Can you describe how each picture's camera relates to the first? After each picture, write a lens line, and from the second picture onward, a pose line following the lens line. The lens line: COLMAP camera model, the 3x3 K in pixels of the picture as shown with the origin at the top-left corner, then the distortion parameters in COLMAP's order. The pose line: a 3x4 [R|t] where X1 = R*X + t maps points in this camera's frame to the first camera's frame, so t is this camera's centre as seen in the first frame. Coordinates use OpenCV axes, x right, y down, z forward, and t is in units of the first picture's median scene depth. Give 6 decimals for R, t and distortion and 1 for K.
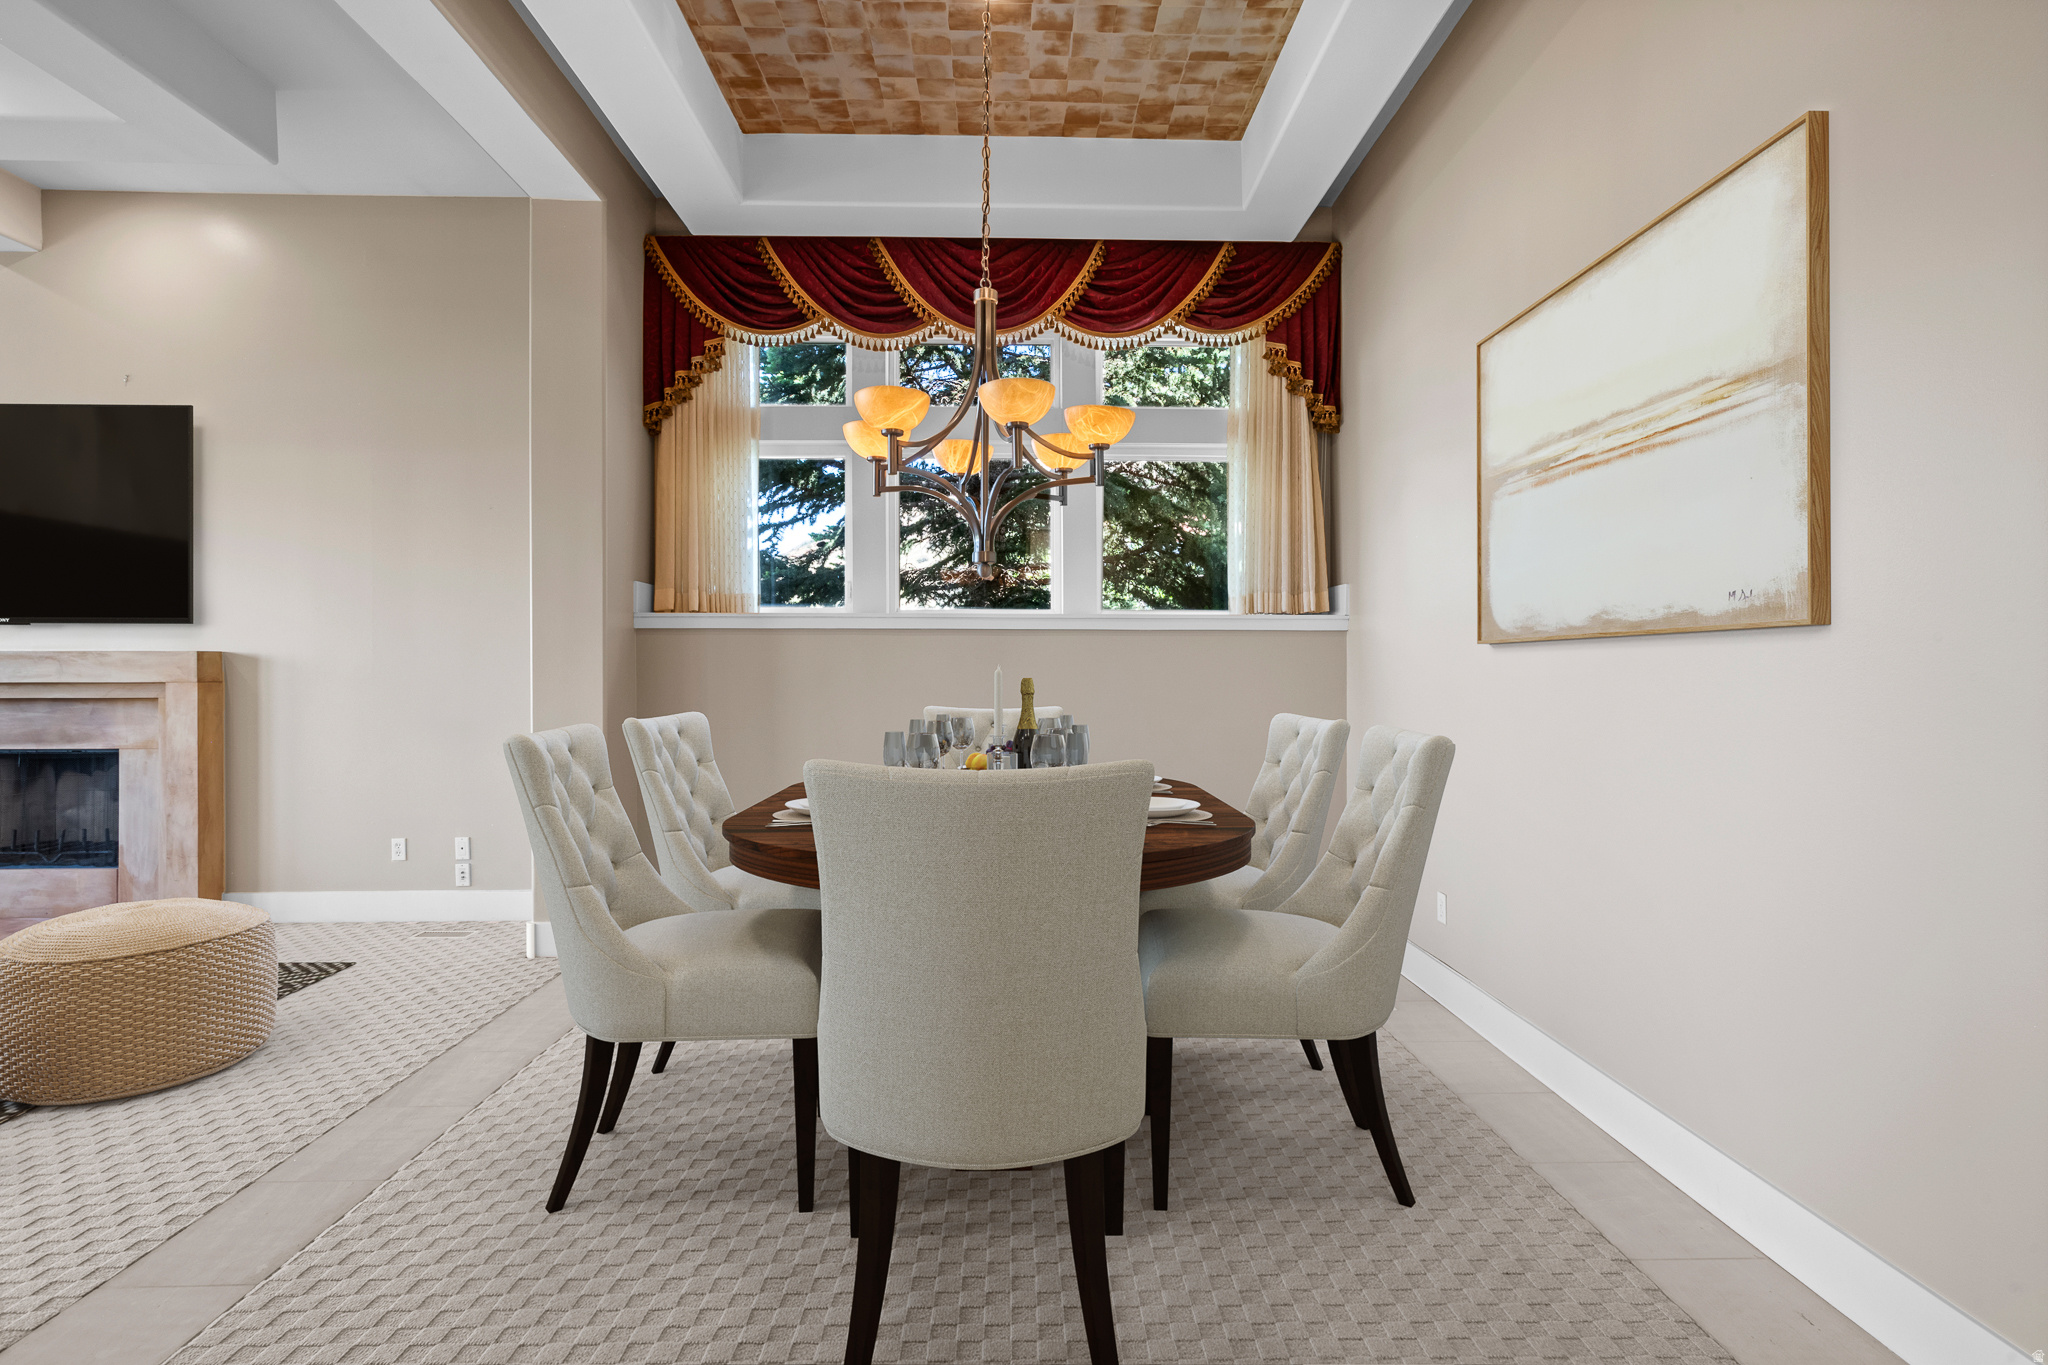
lens RADIAL K [[987.0, 0, 1029.5], [0, 987.0, 664.2], [0, 0, 1]] dist [-0.002856, 0.000846]
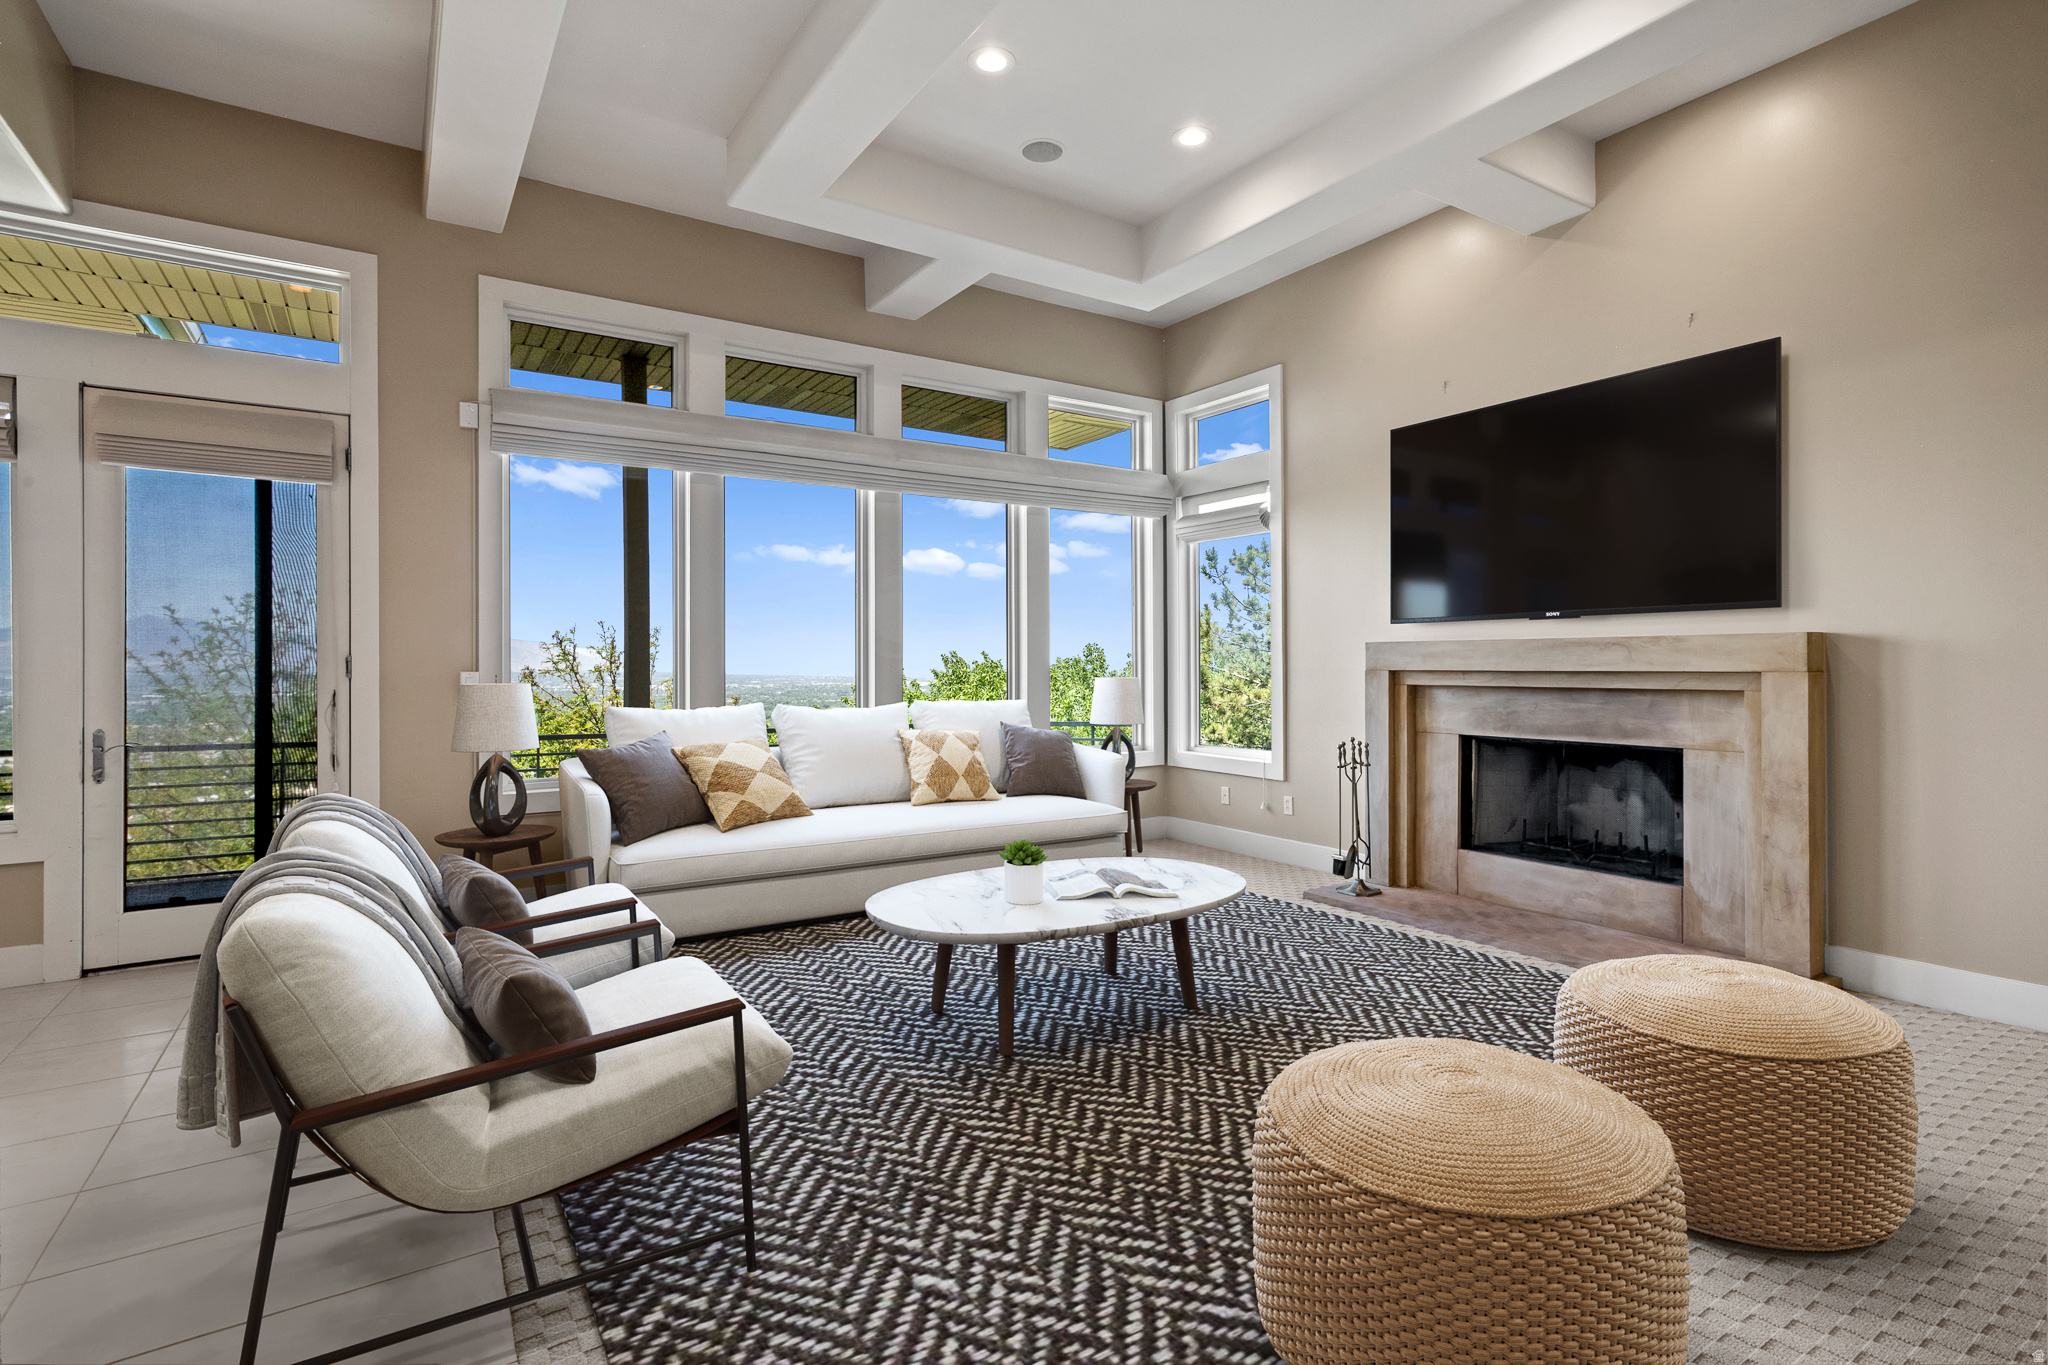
lens RADIAL K [[987.0, 0, 1036.6], [0, 987.0, 656.8], [0, 0, 1]] dist [-0.002856, 0.000846]
pose [[0.532910, -0.006080, -0.846150, -0.497335], [-0.000370, 0.999972, -0.007419, 0.011945], [0.846172, 0.004267, 0.532893, 0.059455]]
